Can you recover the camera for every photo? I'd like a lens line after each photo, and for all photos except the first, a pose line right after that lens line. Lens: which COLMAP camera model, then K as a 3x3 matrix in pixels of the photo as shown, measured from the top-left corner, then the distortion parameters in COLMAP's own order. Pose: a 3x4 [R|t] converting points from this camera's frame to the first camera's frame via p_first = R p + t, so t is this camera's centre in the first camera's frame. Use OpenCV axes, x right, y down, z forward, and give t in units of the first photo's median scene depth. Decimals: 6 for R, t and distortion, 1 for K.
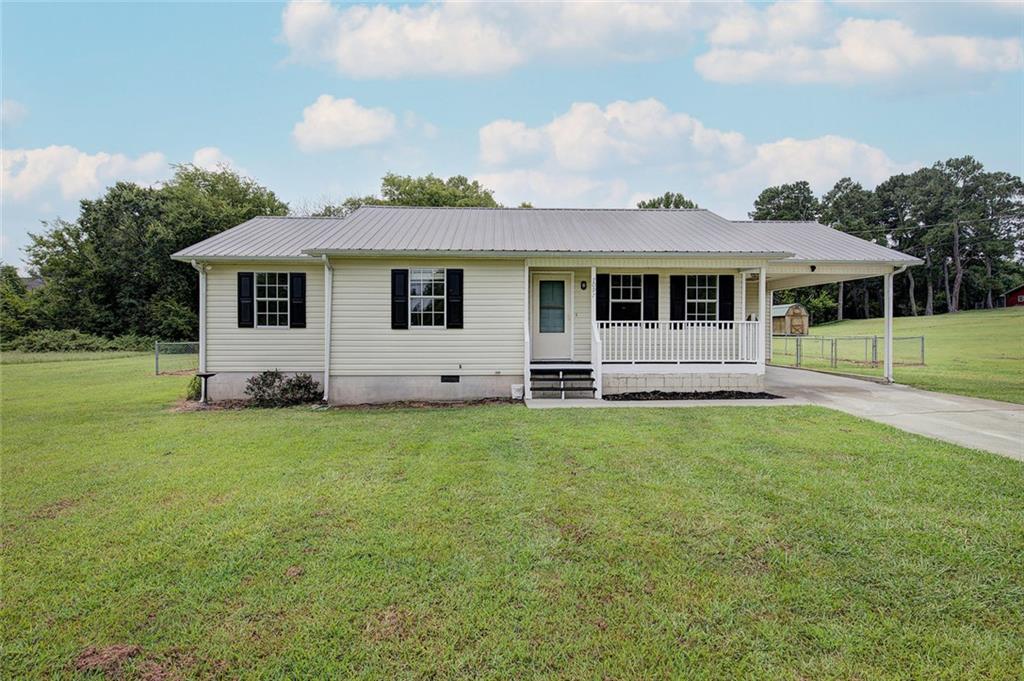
lens RADIAL K [[538.4, 0, 509.9], [0, 538.4, 330.0], [0, 0, 1]] dist [0.004189, 0.000428]
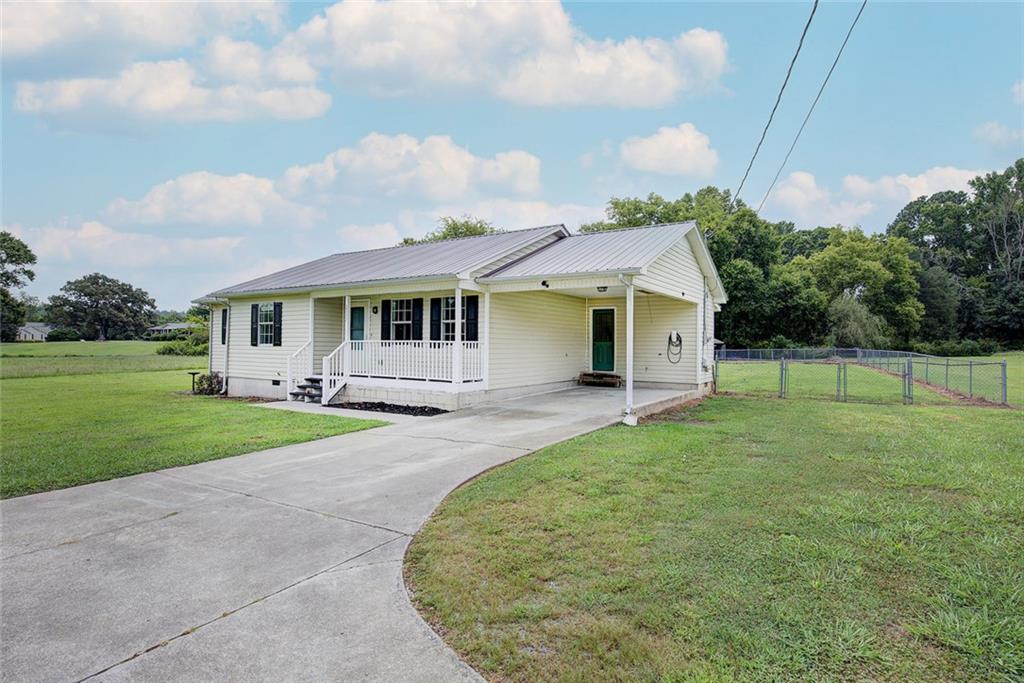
lens RADIAL K [[535.9, 0, 511.9], [0, 535.9, 346.2], [0, 0, 1]] dist [-0.031379, -0.000233]
pose [[0.820032, 0.007520, -0.572269, 1.049820], [-0.008869, 0.999961, 0.000432, -0.007273], [0.572249, 0.004722, 0.820066, 0.215310]]
